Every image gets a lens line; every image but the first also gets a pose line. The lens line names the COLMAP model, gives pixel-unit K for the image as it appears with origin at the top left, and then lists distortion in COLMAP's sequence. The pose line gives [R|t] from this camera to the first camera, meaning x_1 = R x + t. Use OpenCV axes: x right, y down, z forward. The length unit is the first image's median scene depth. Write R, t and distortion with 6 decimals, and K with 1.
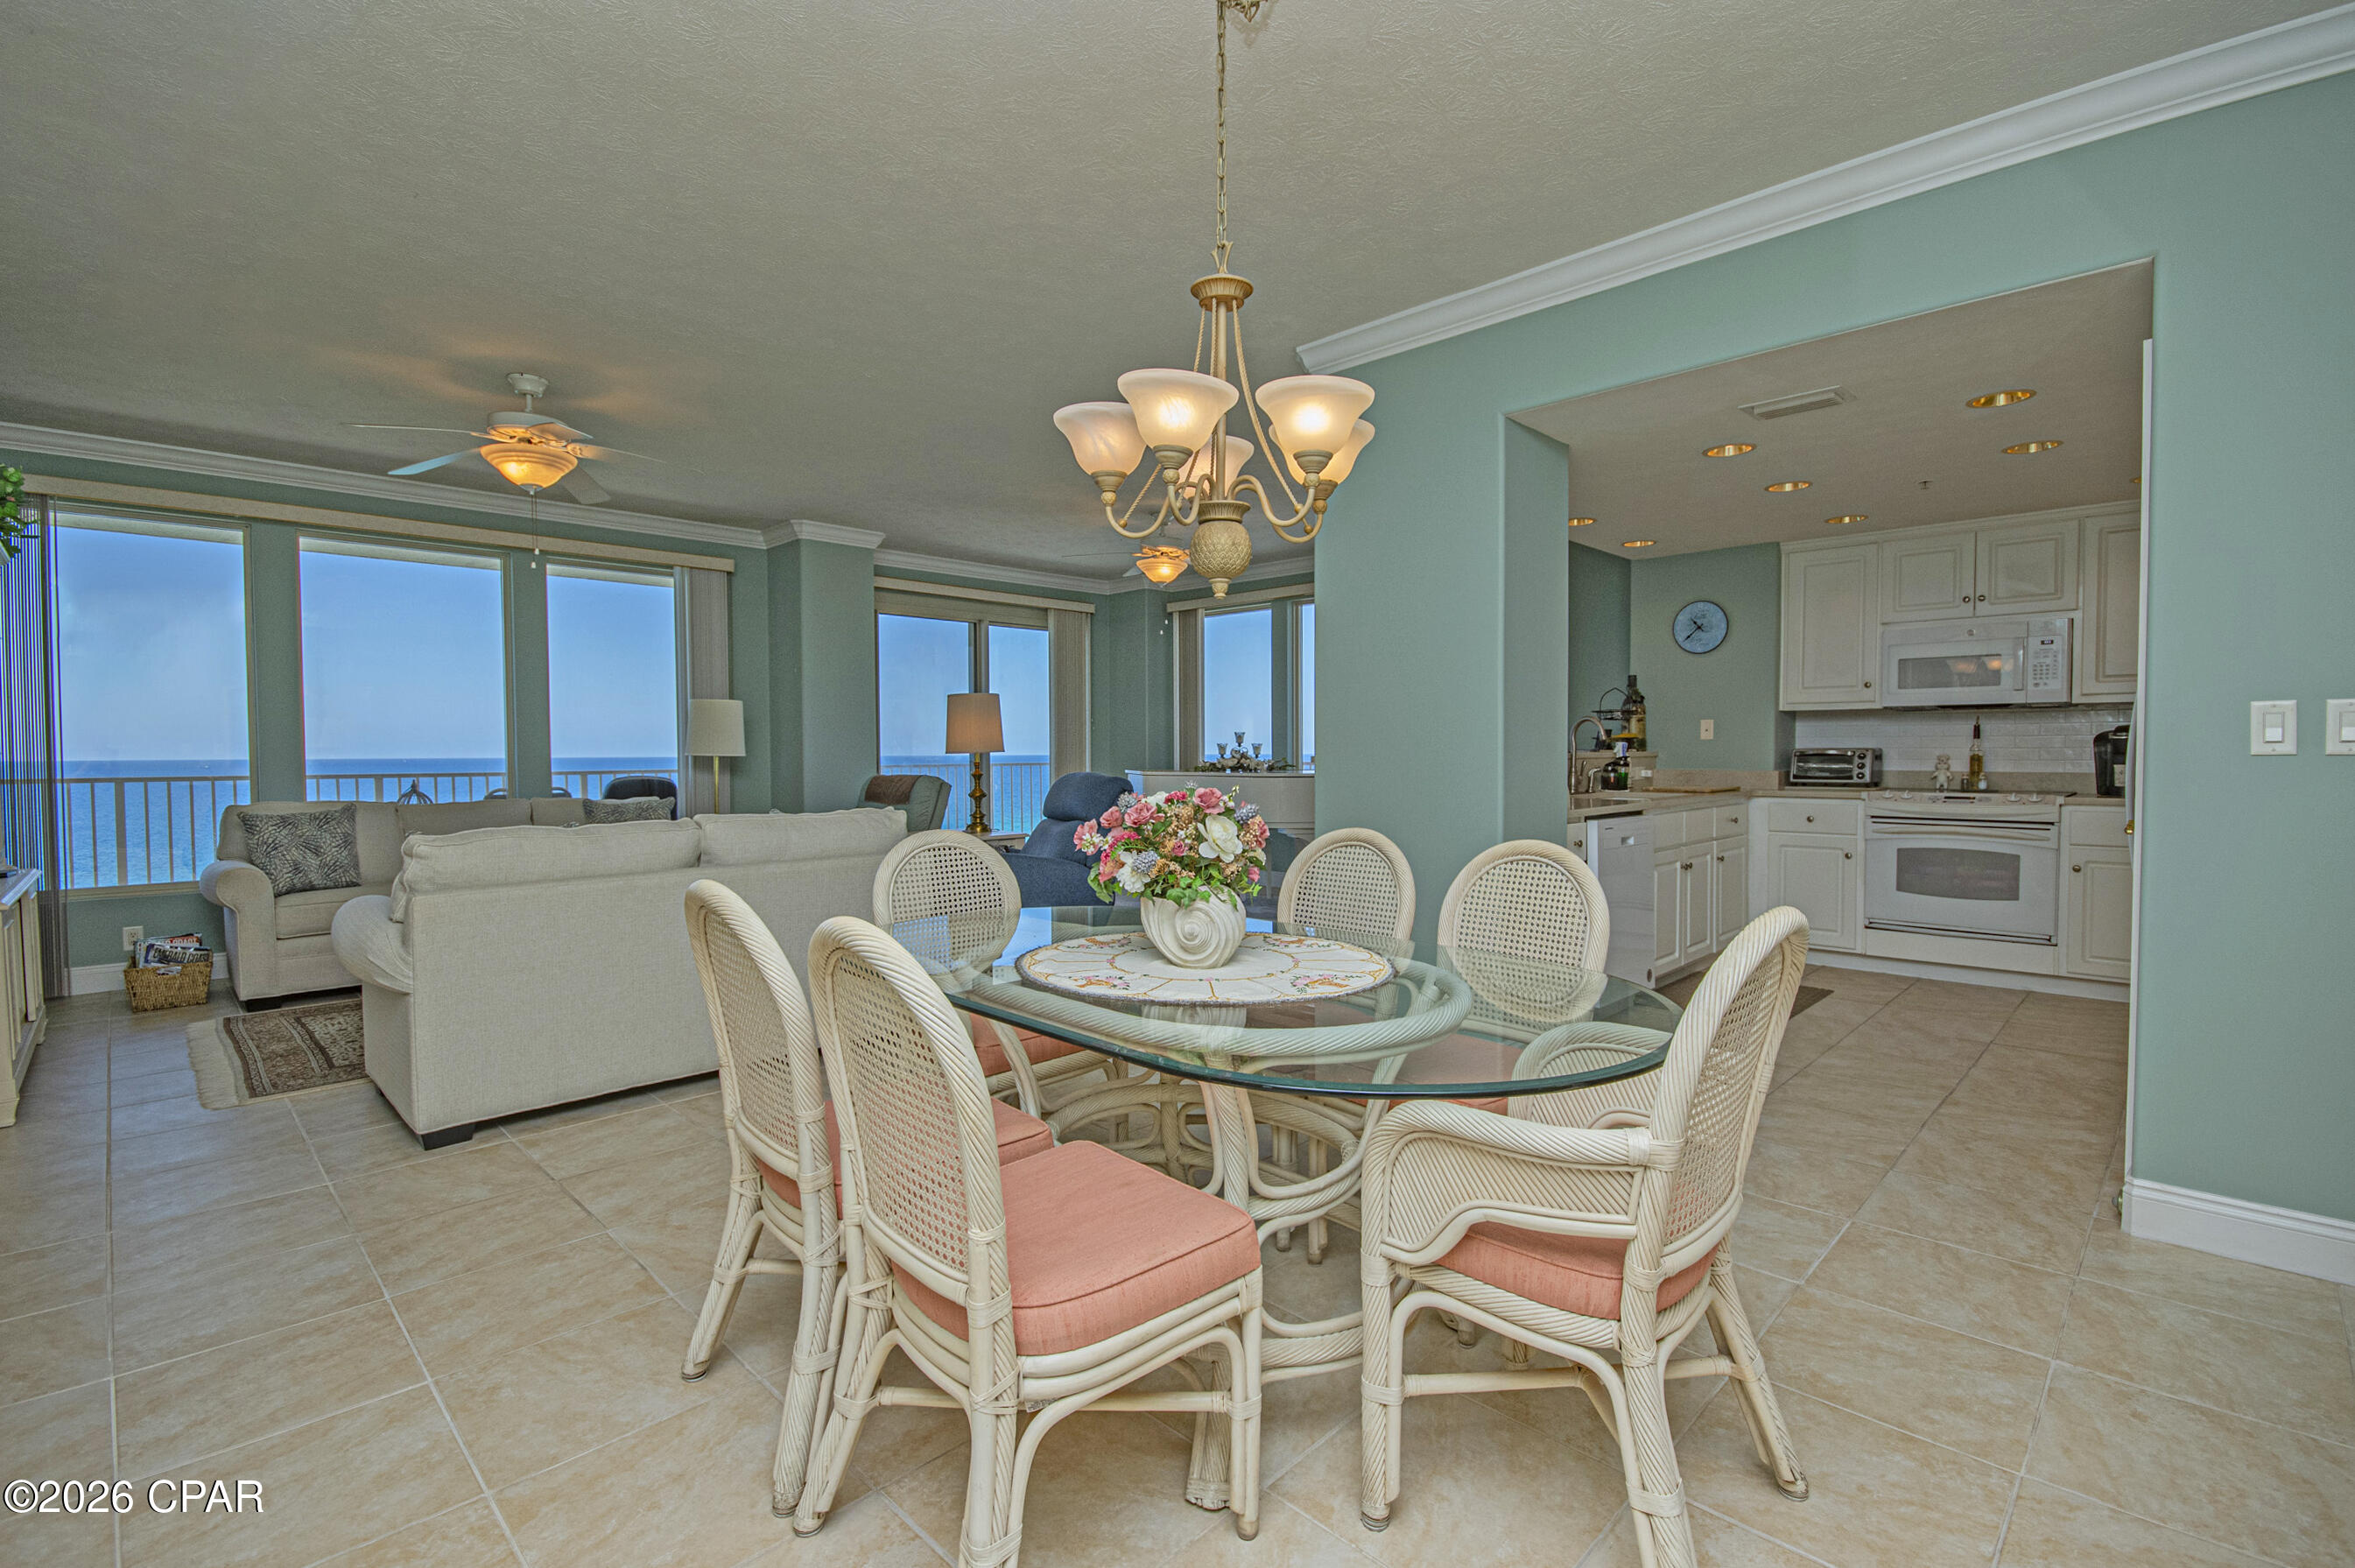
lens RADIAL K [[1076.6, 0, 1106.3], [0, 1076.6, 792.0], [0, 0, 1]] dist [-0.025271, -0.000191]
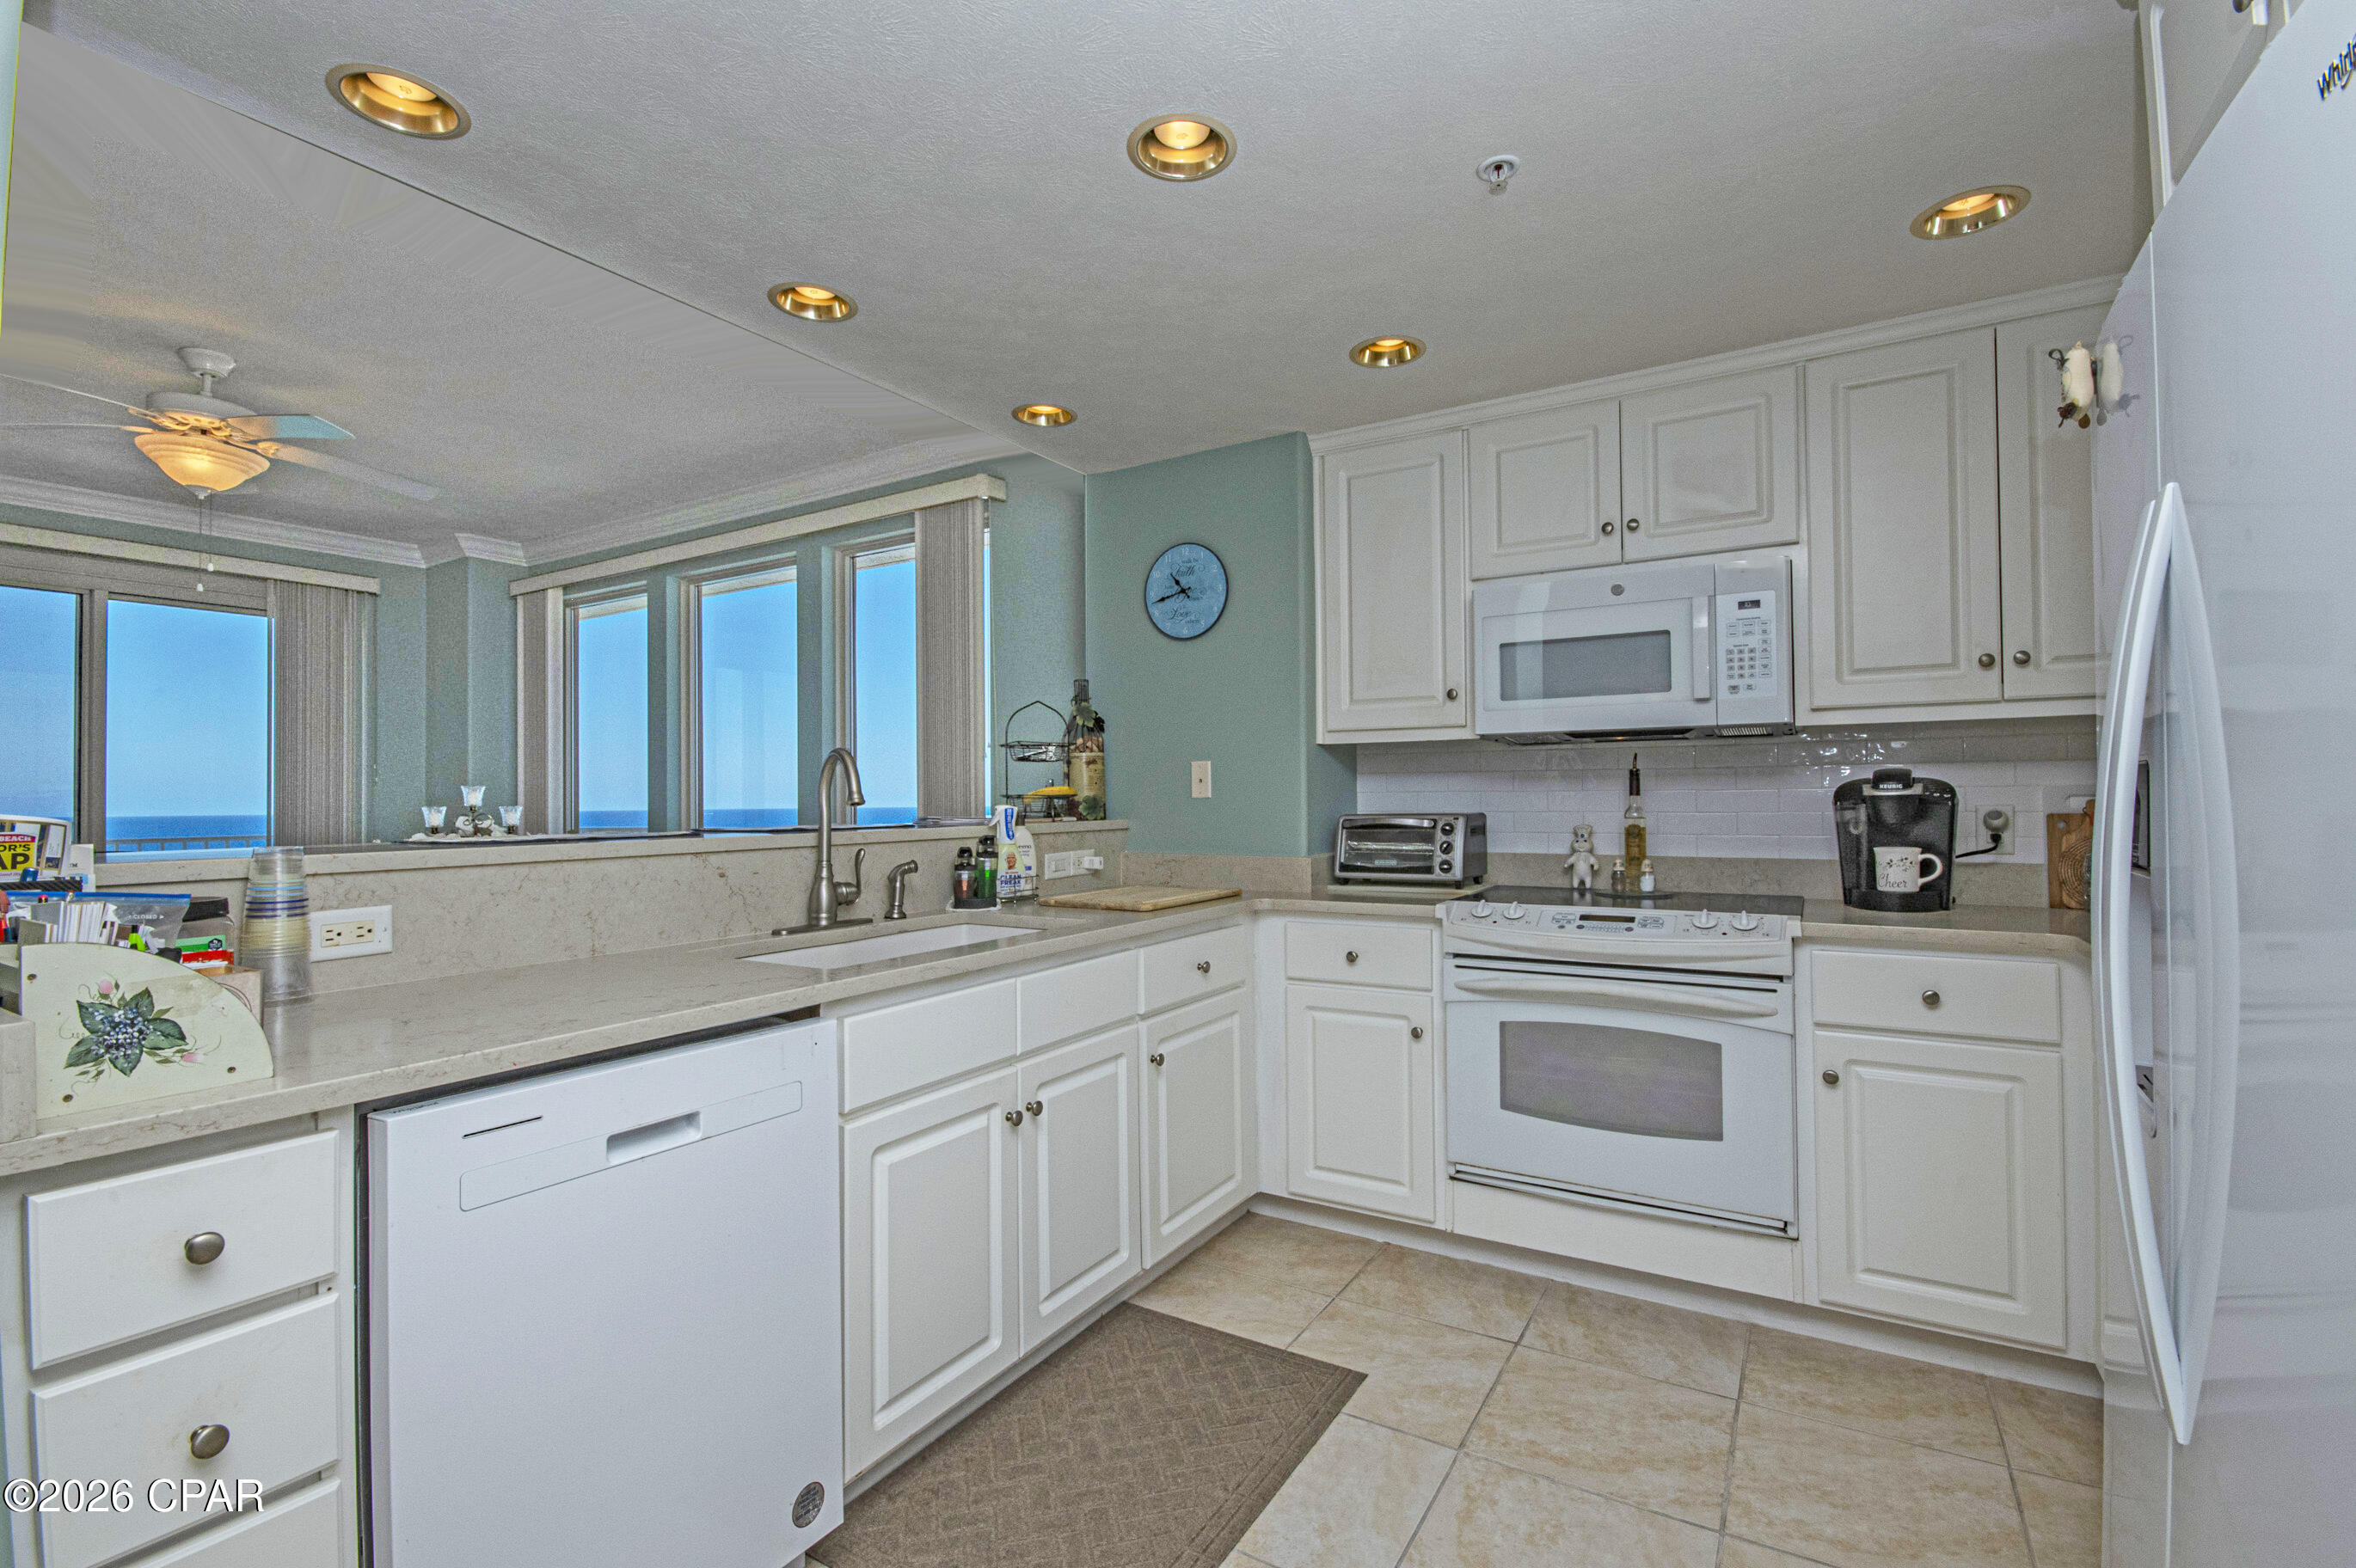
lens RADIAL K [[1064.5, 0, 1178.0], [0, 1064.5, 784.0], [0, 0, 1]] dist [0.000880, -0.013816]
pose [[0.961684, 0.002011, 0.274152, 0.449545], [0.013036, 0.998507, -0.053051, -0.030805], [-0.273849, 0.054592, 0.960222, 0.541640]]
